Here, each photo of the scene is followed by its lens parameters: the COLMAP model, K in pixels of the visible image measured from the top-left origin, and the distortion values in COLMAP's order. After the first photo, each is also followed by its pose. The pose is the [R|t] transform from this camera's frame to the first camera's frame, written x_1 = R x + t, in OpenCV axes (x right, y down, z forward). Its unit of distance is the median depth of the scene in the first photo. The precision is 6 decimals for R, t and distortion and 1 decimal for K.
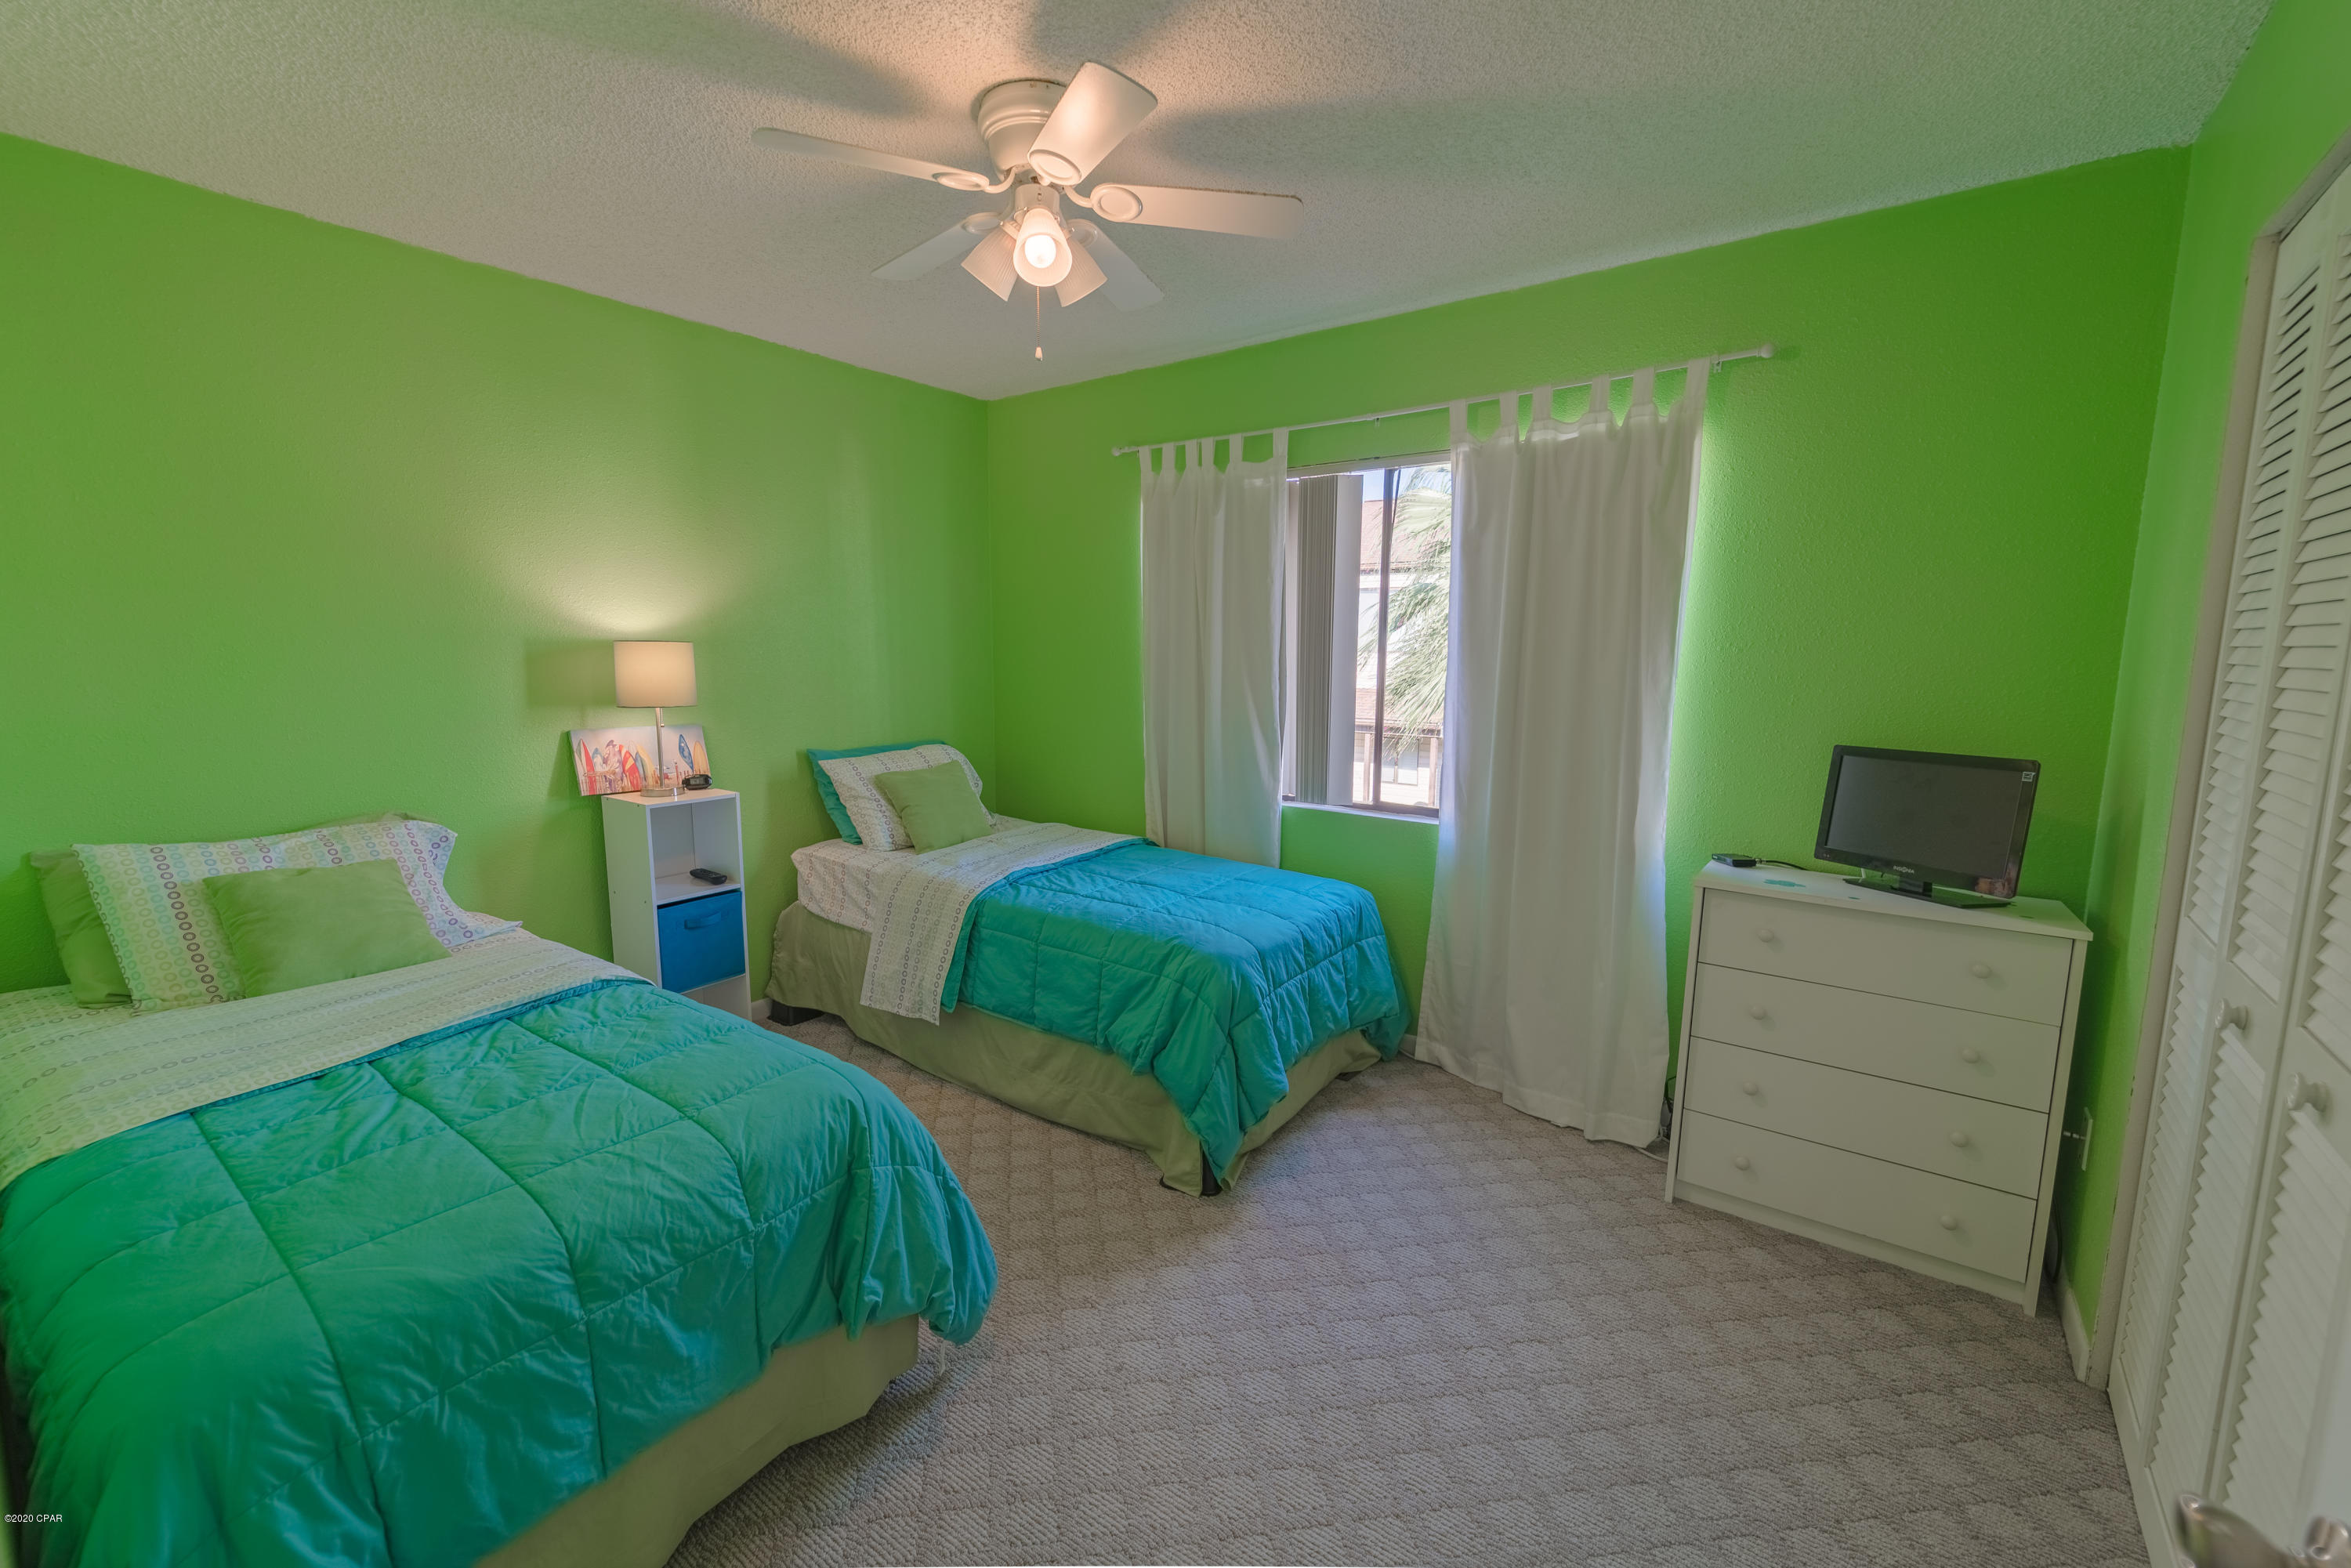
lens RADIAL K [[936.5, 0, 1183.1], [0, 936.5, 777.0], [0, 0, 1]] dist [0.010923, -0.000091]
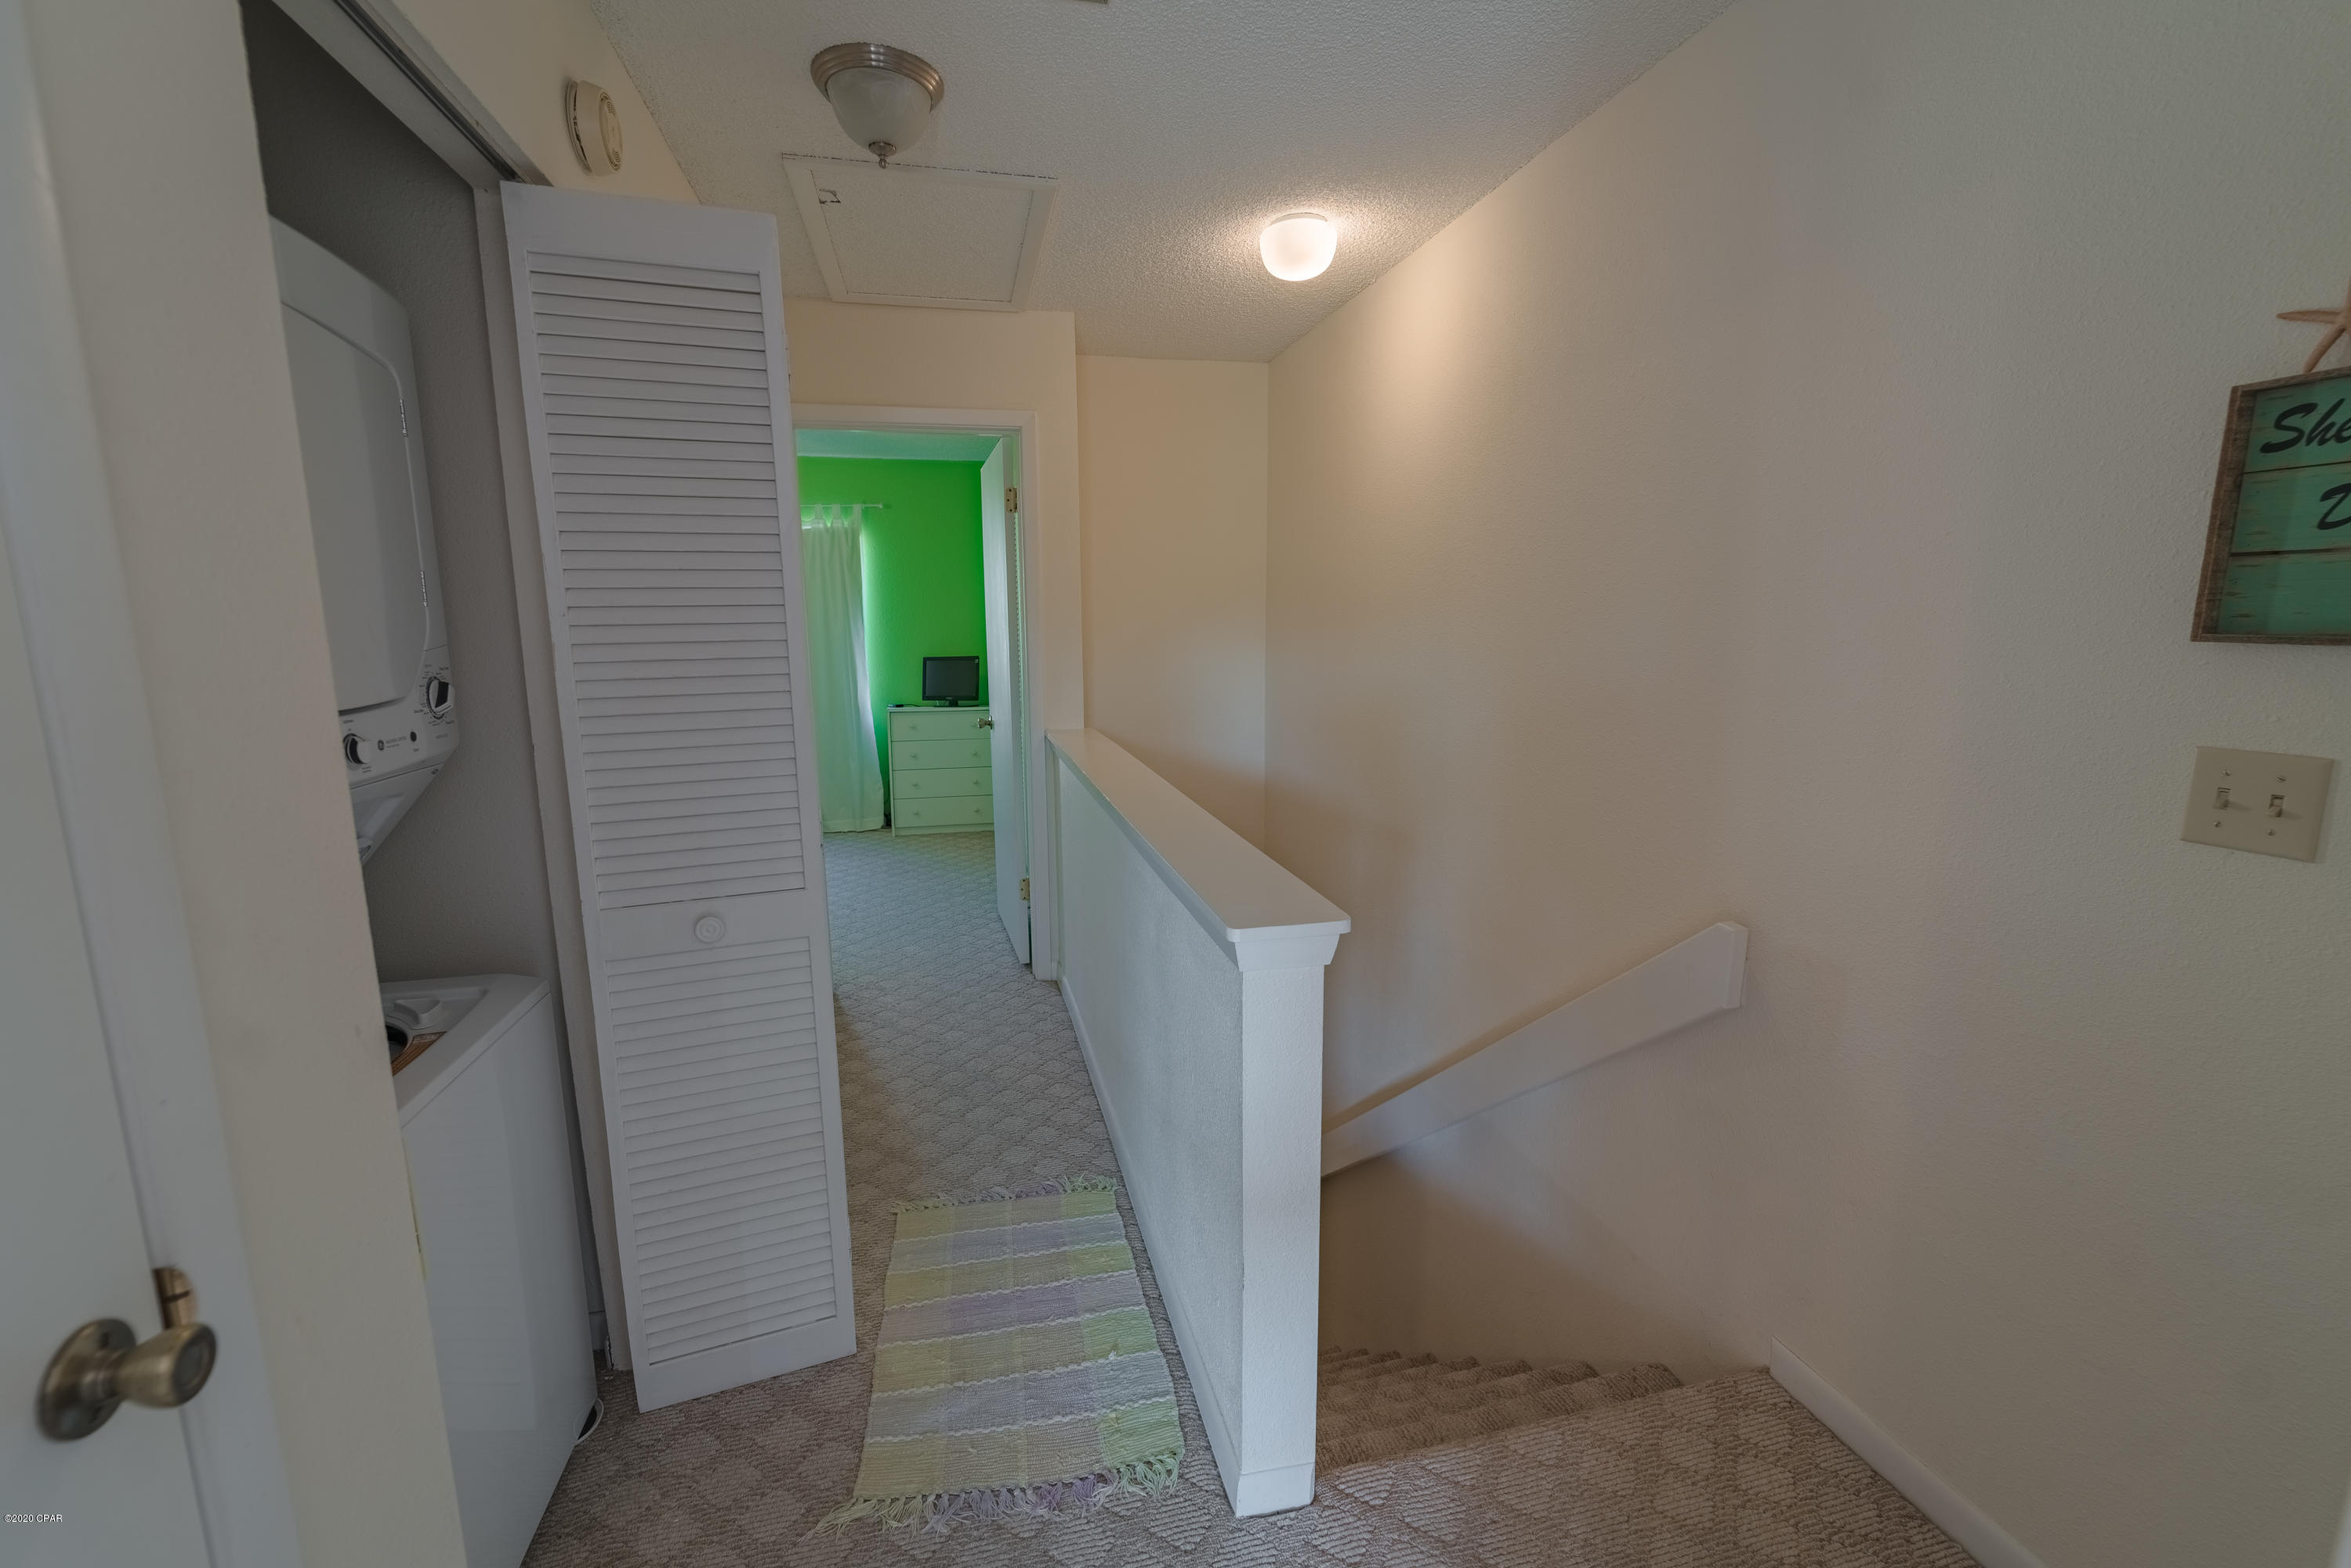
lens RADIAL K [[935.7, 0, 1125.1], [0, 935.7, 775.5], [0, 0, 1]] dist [0.014157, 0.000085]
pose [[0.678494, -0.135252, 0.722048, -0.776806], [0.115131, 0.990337, 0.077321, 0.140528], [-0.725528, 0.030668, 0.687509, -1.082221]]
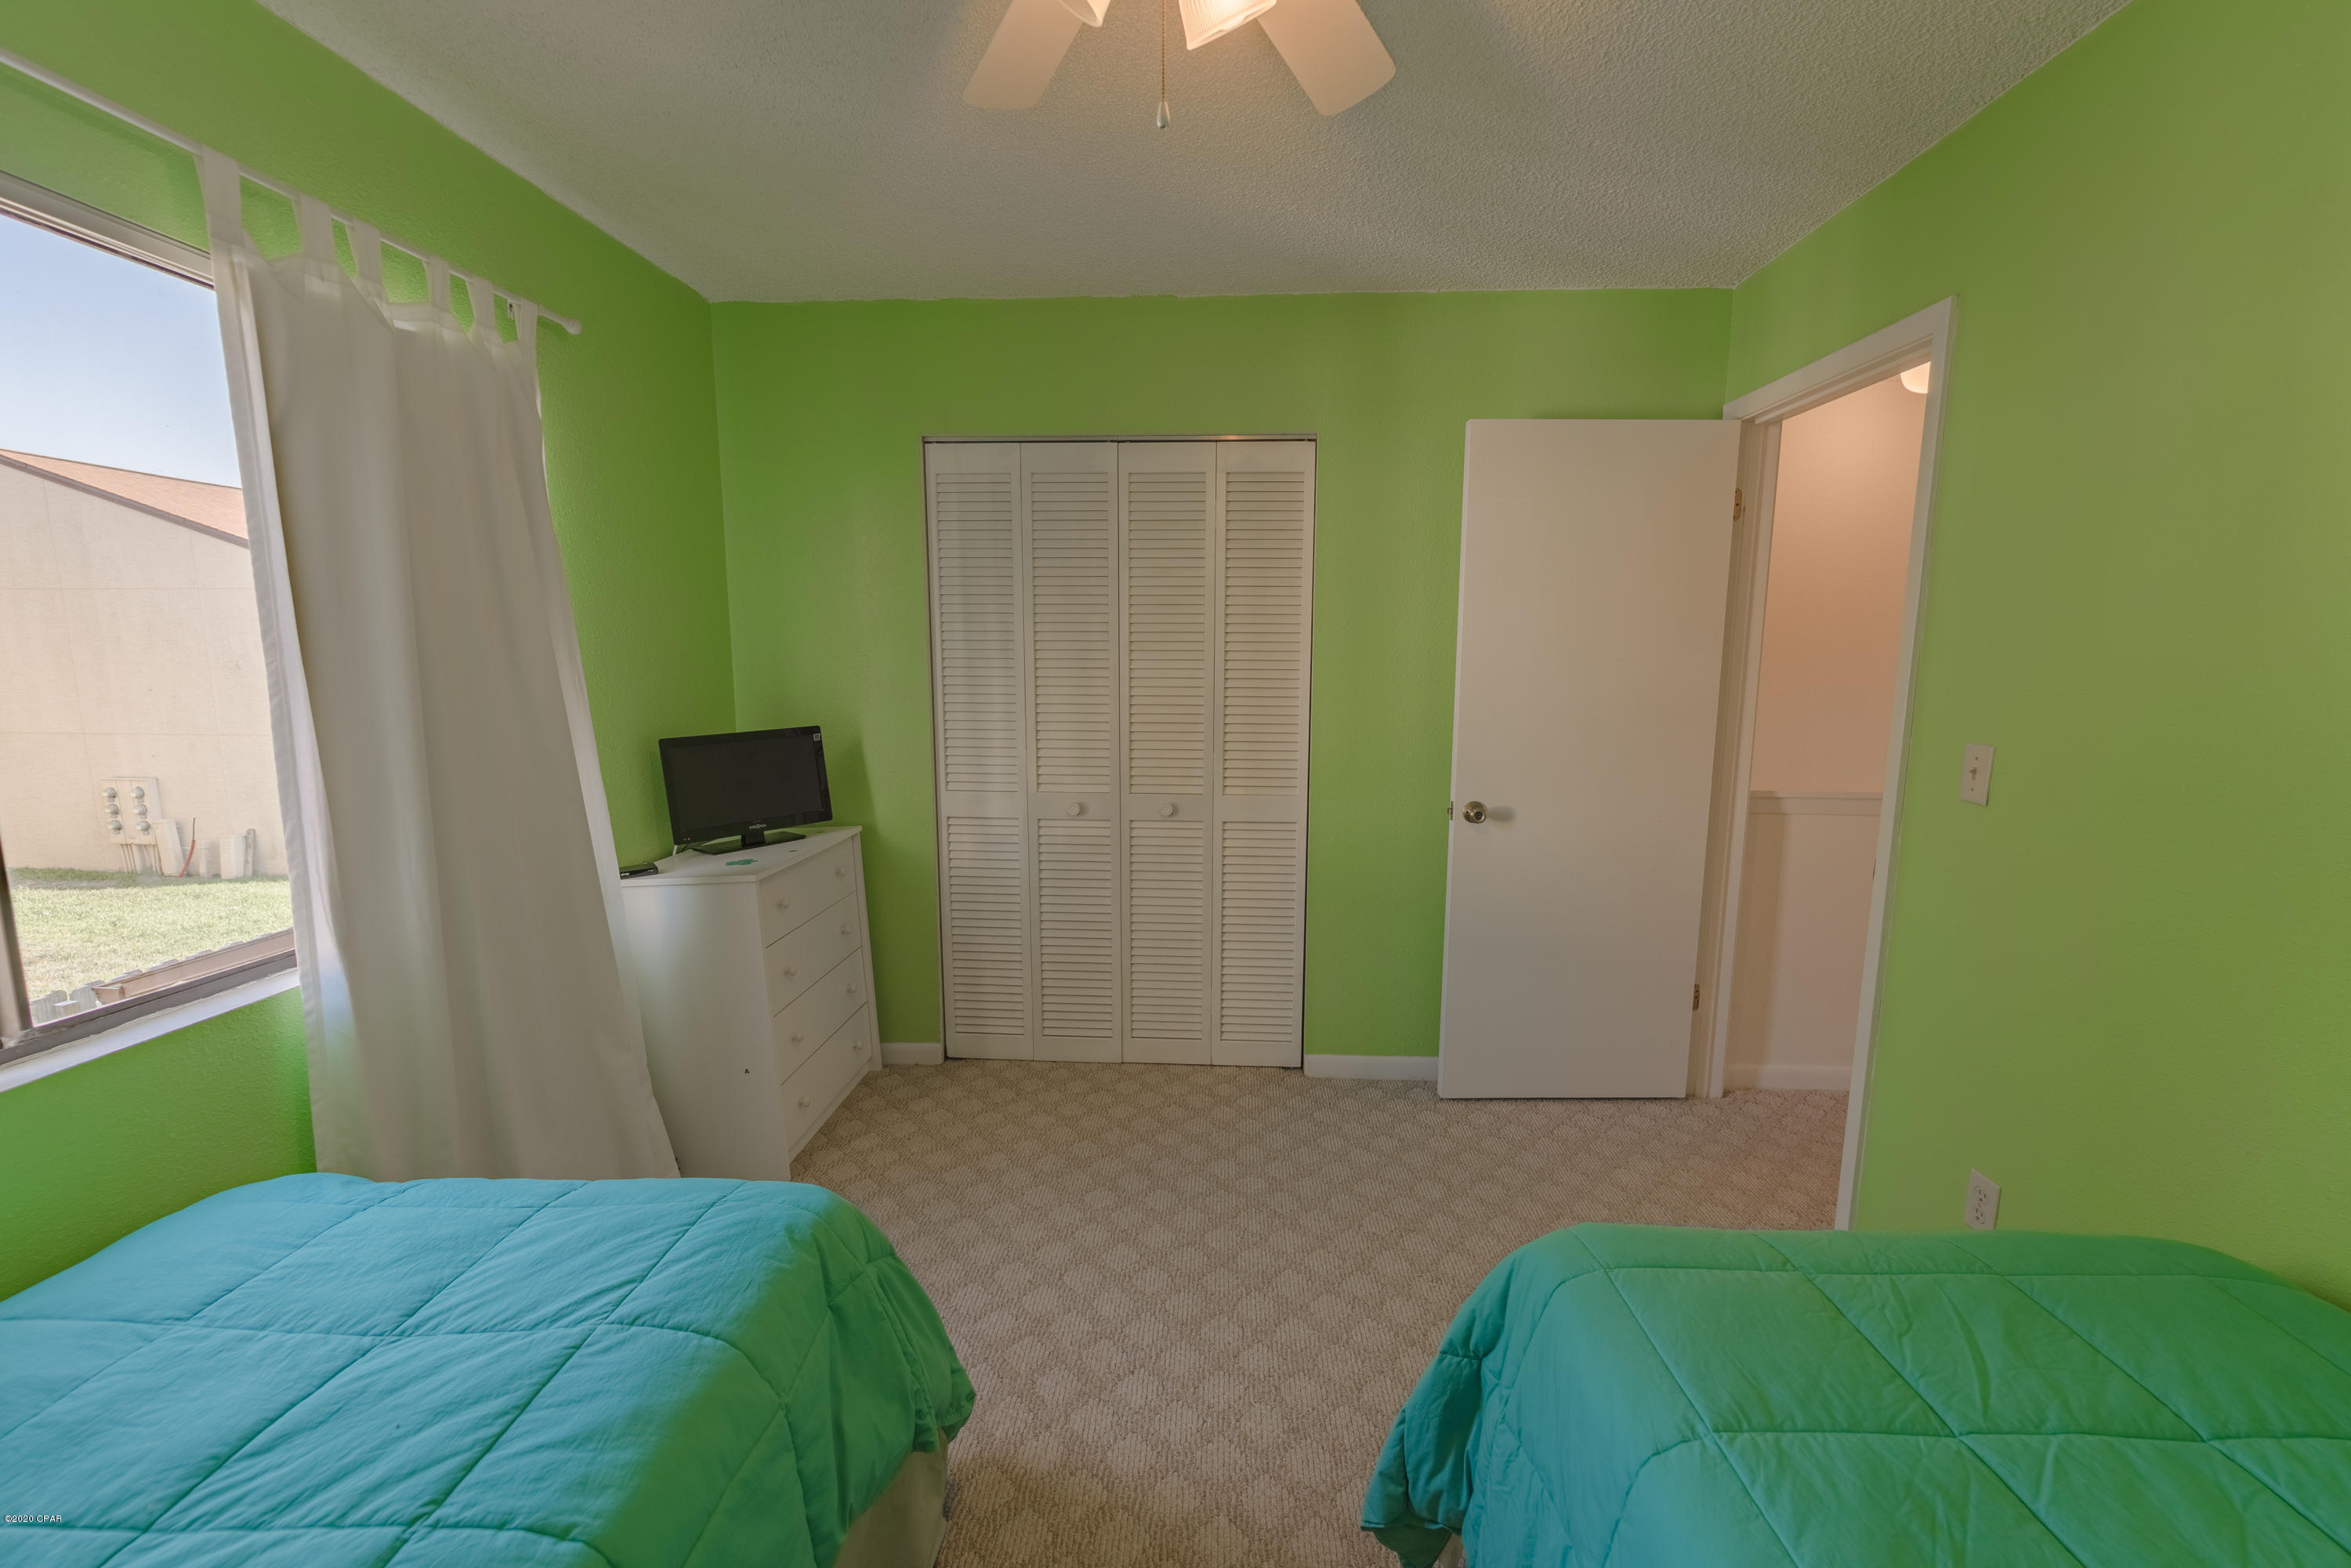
lens RADIAL K [[980.8, 0, 1152.9], [0, 980.8, 783.3], [0, 0, 1]] dist [-0.000930, -0.000114]
pose [[-0.533822, -0.121932, 0.836760, -0.478698], [0.105682, 0.972170, 0.209084, -0.139074], [-0.838967, 0.200044, -0.506080, 0.968985]]
